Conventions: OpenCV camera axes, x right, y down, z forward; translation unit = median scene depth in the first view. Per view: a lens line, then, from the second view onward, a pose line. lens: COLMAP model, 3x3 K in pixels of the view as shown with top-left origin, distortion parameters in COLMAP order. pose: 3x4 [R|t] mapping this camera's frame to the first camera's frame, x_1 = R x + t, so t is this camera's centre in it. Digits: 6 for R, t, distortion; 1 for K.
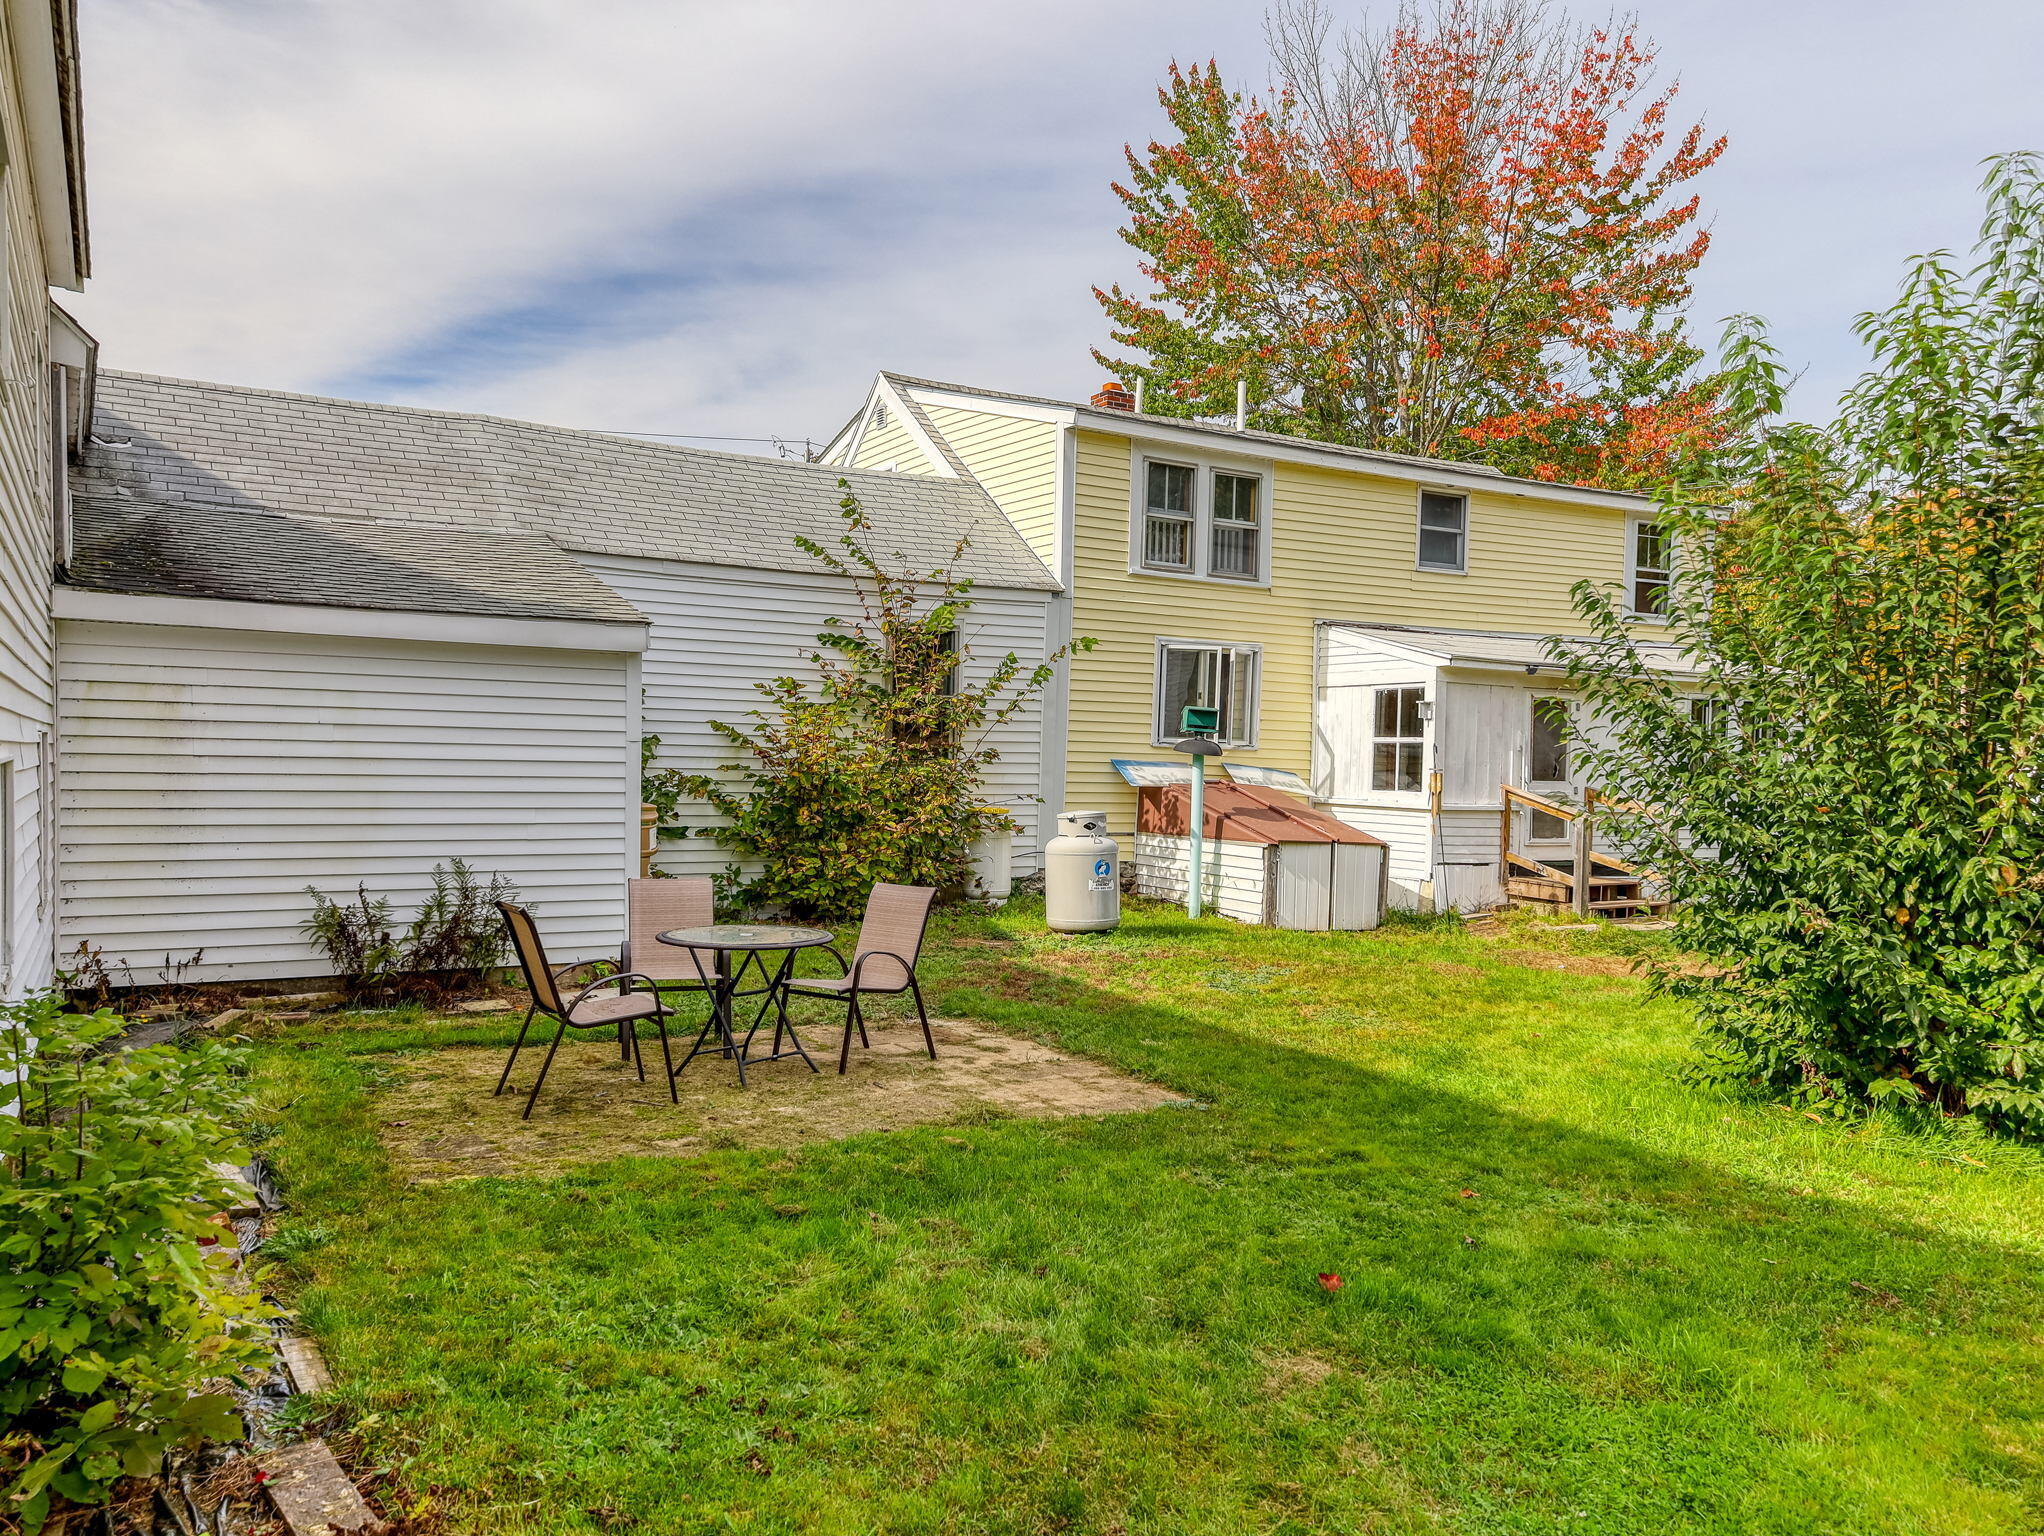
lens RADIAL K [[1518.6, 0, 1022.0], [0, 1518.6, 768.0], [0, 0, 1]] dist [0.087765, -0.000136]
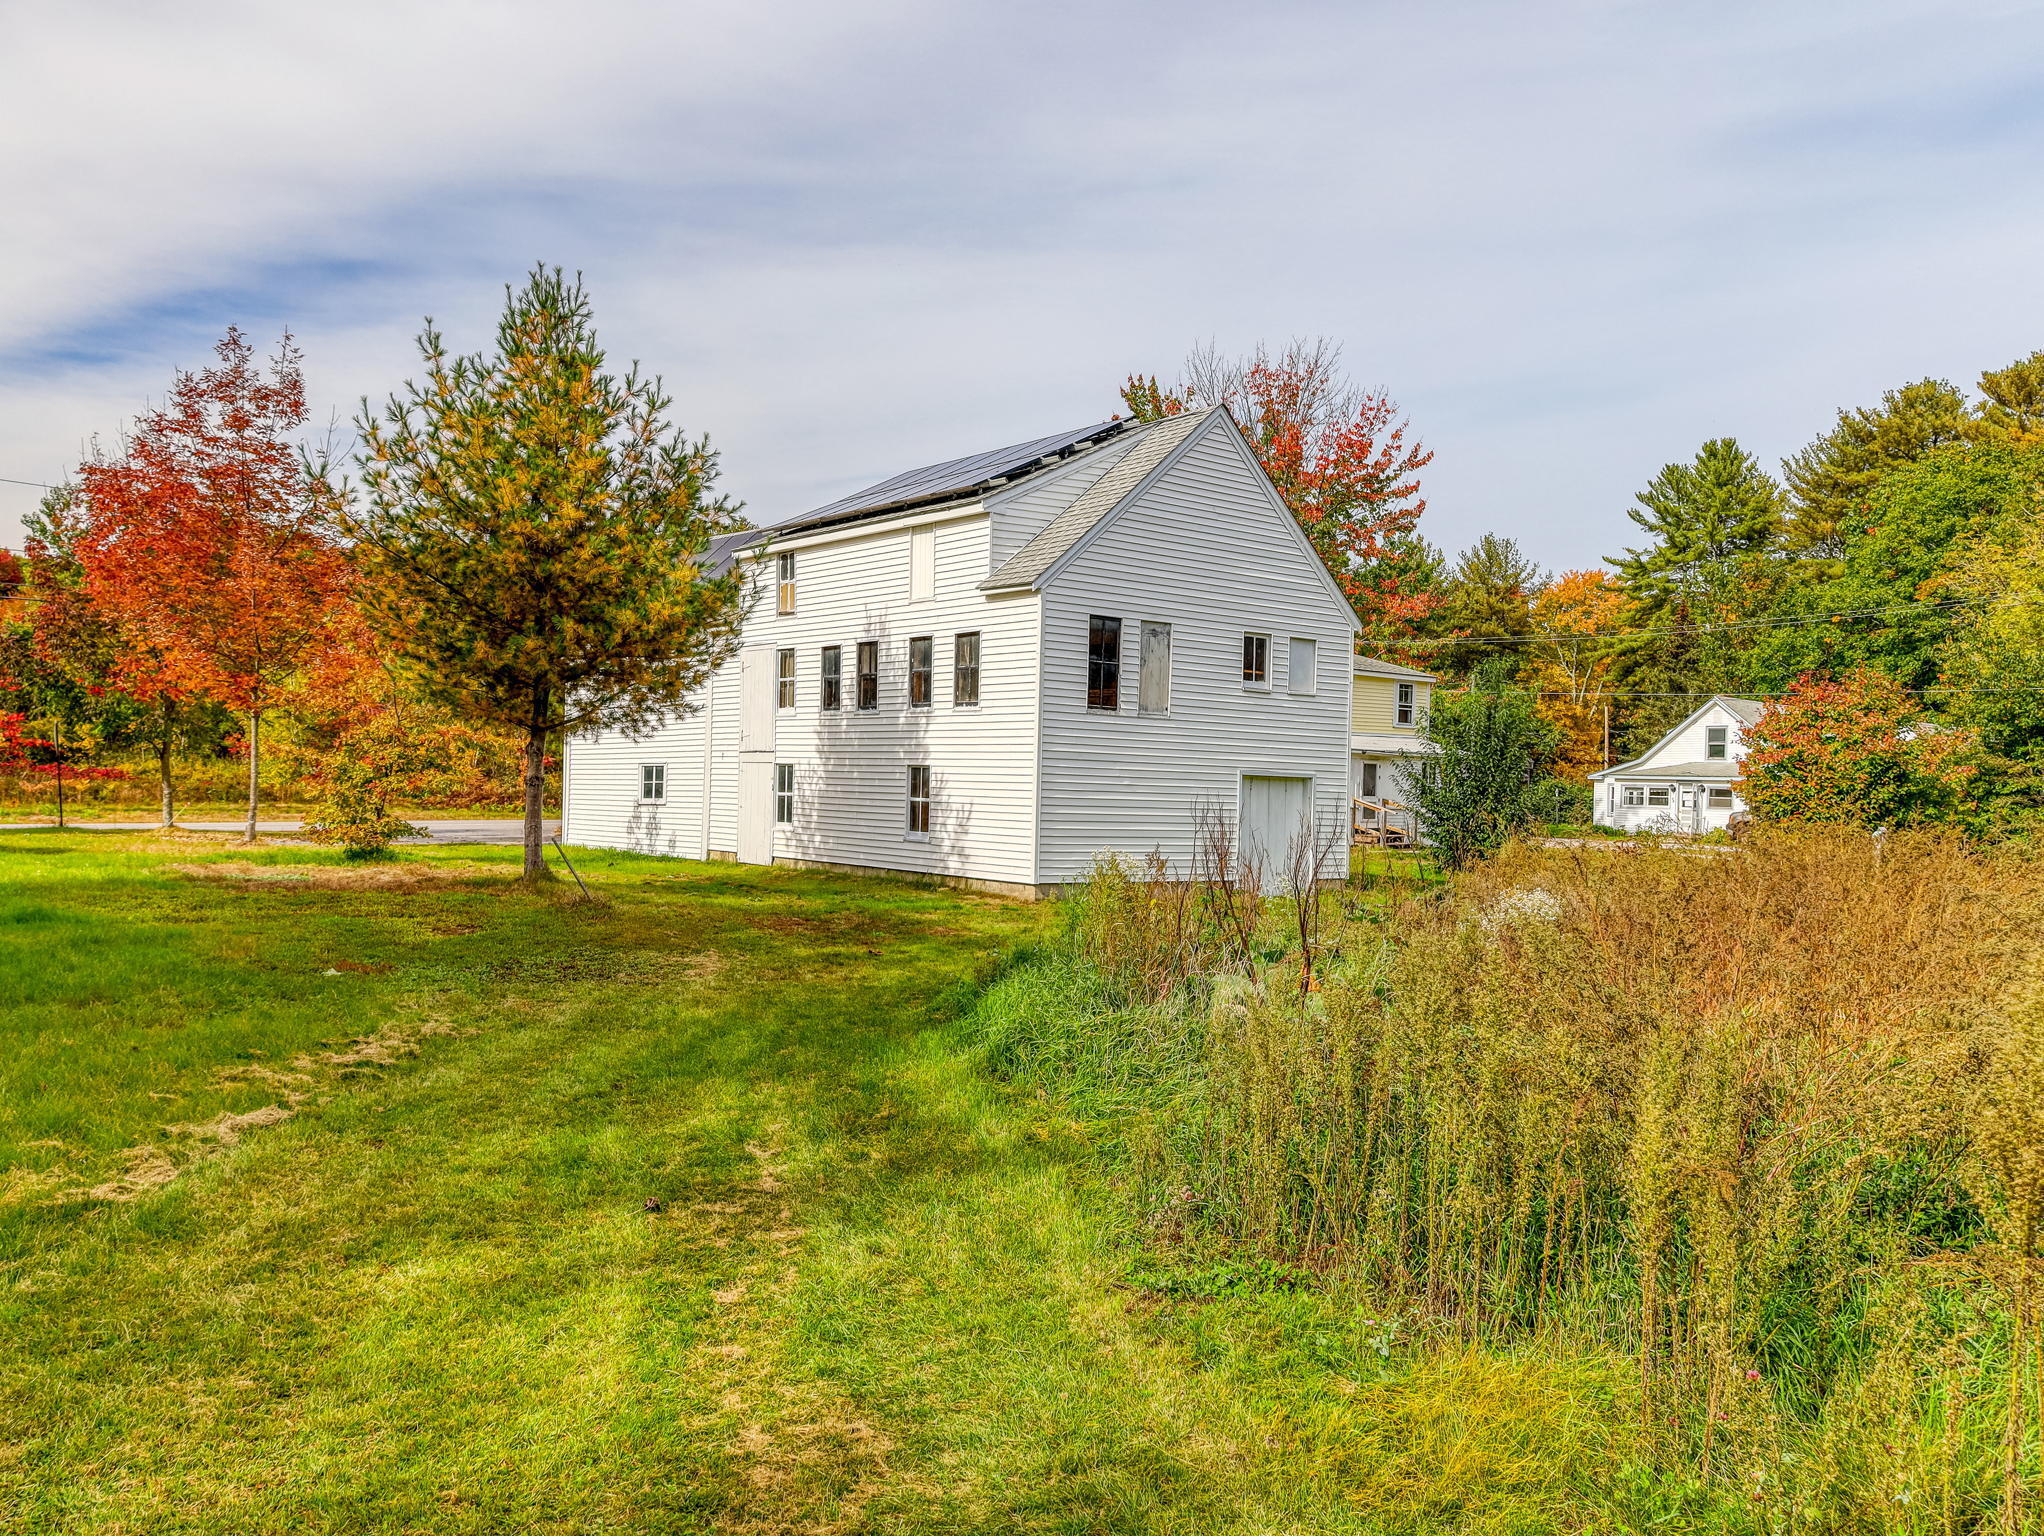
lens RADIAL K [[1518.6, 0, 1022.0], [0, 1518.6, 768.0], [0, 0, 1]] dist [0.087765, -0.000136]
pose [[0.987210, 0.007178, 0.159267, -0.567751], [-0.005379, 0.999917, -0.011726, -0.005908], [-0.159338, 0.010719, 0.987166, -1.270695]]
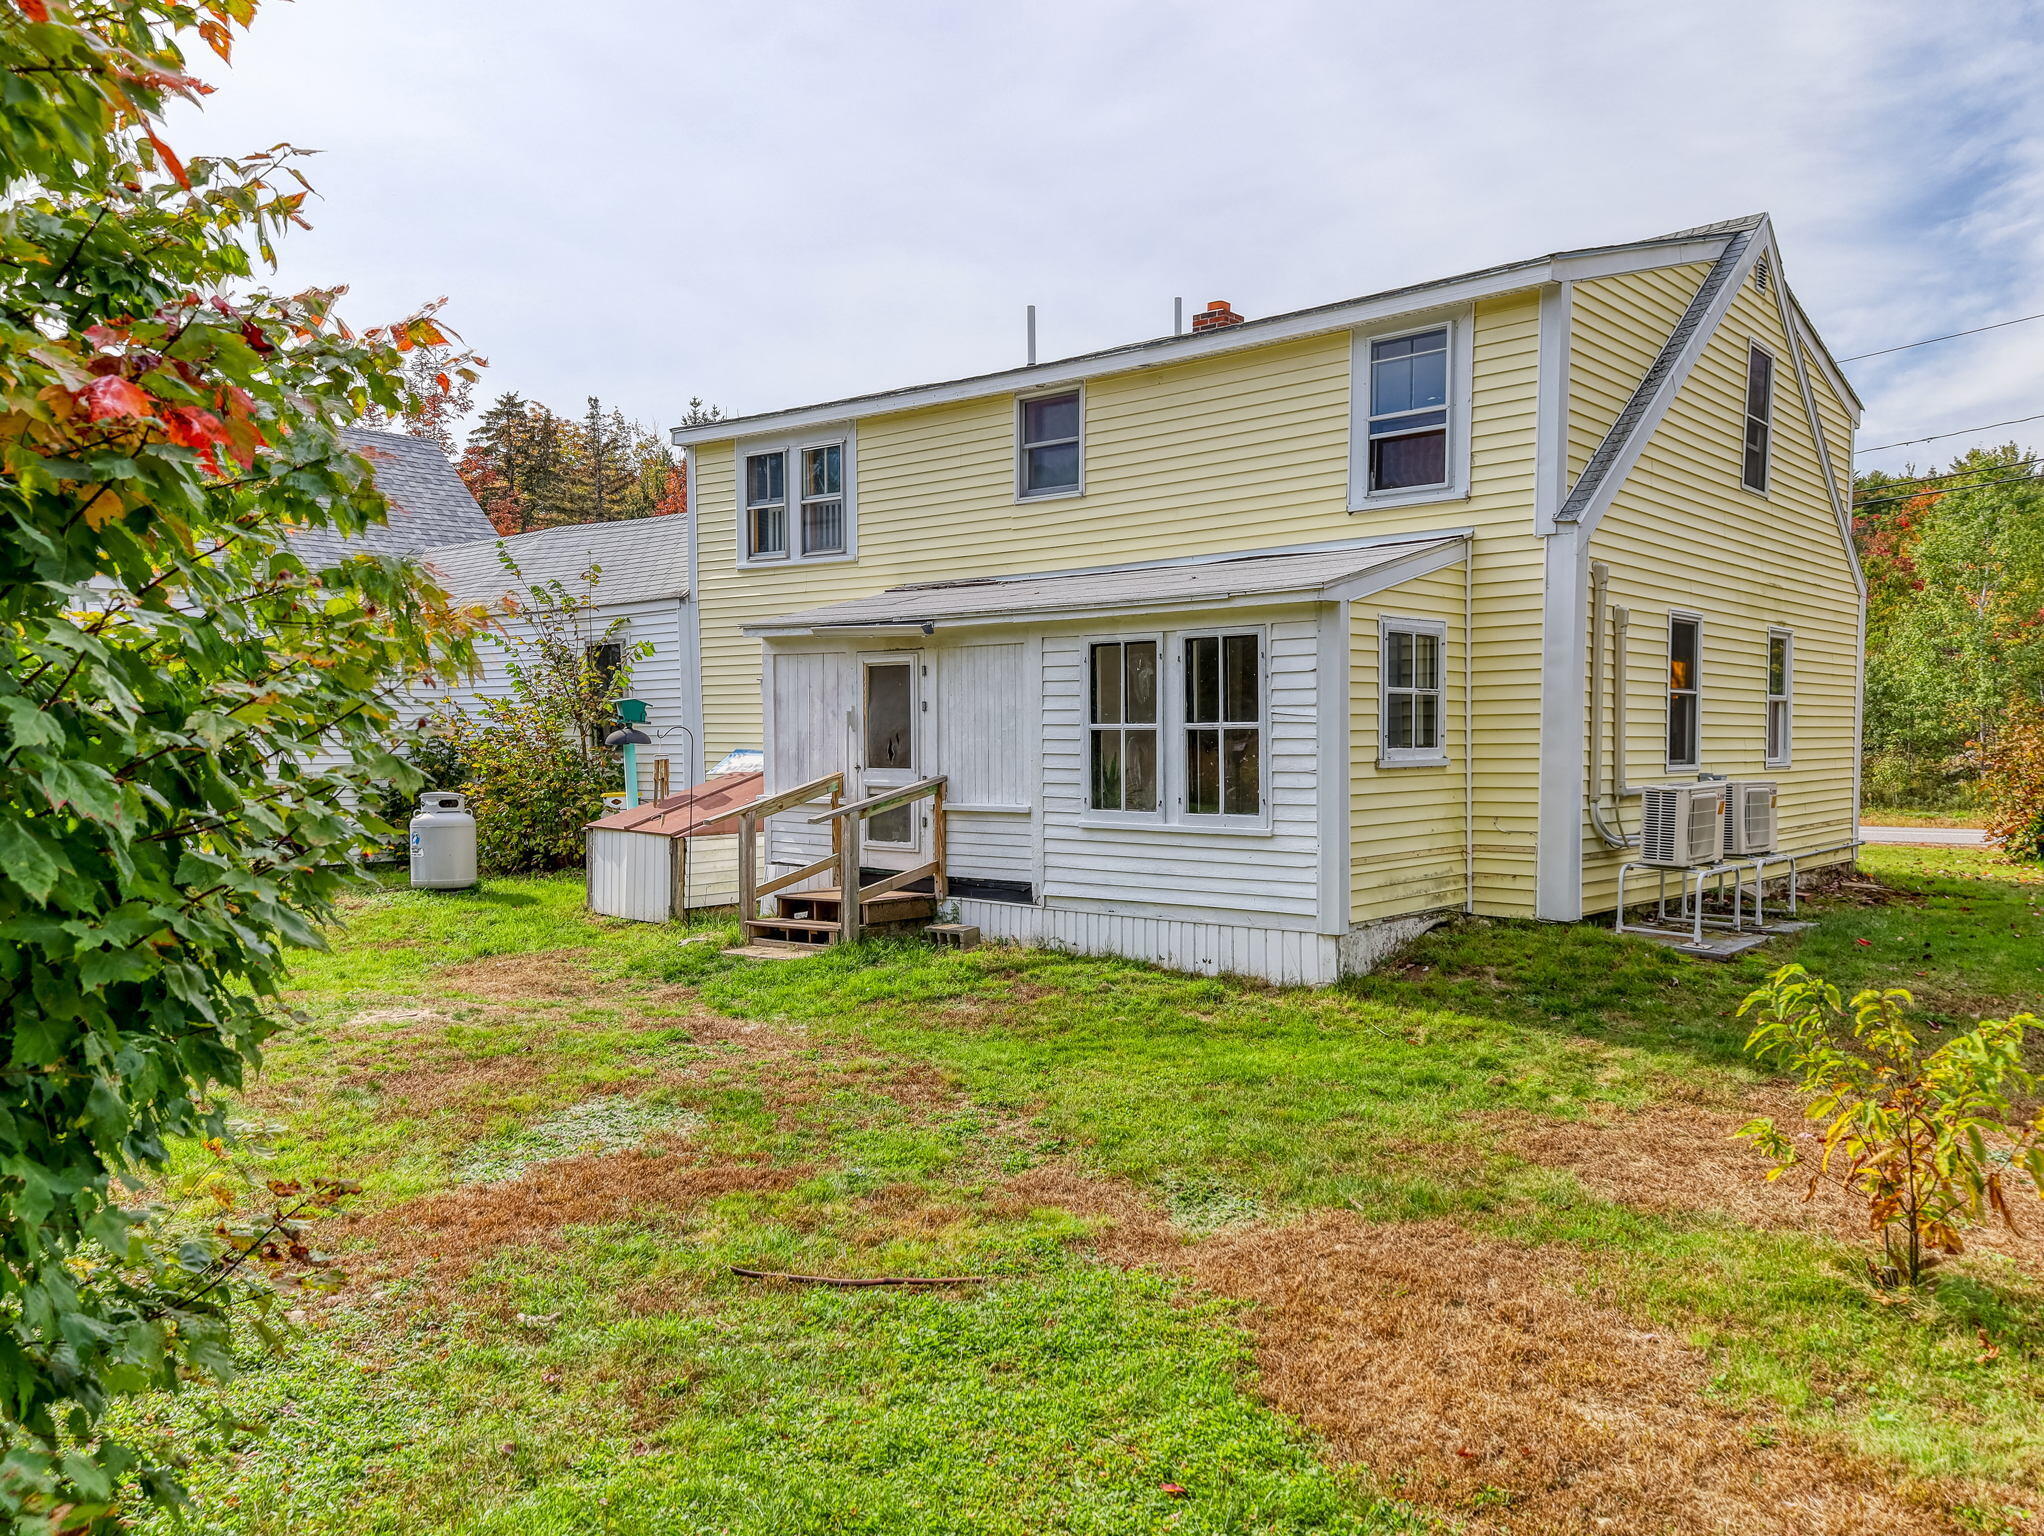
lens RADIAL K [[1518.6, 0, 1022.0], [0, 1518.6, 768.0], [0, 0, 1]] dist [0.087765, -0.000136]
pose [[0.343233, 0.003471, -0.939244, 0.992318], [0.000773, 0.999992, 0.003978, 0.004420], [0.939250, -0.002091, 0.343227, 0.723665]]
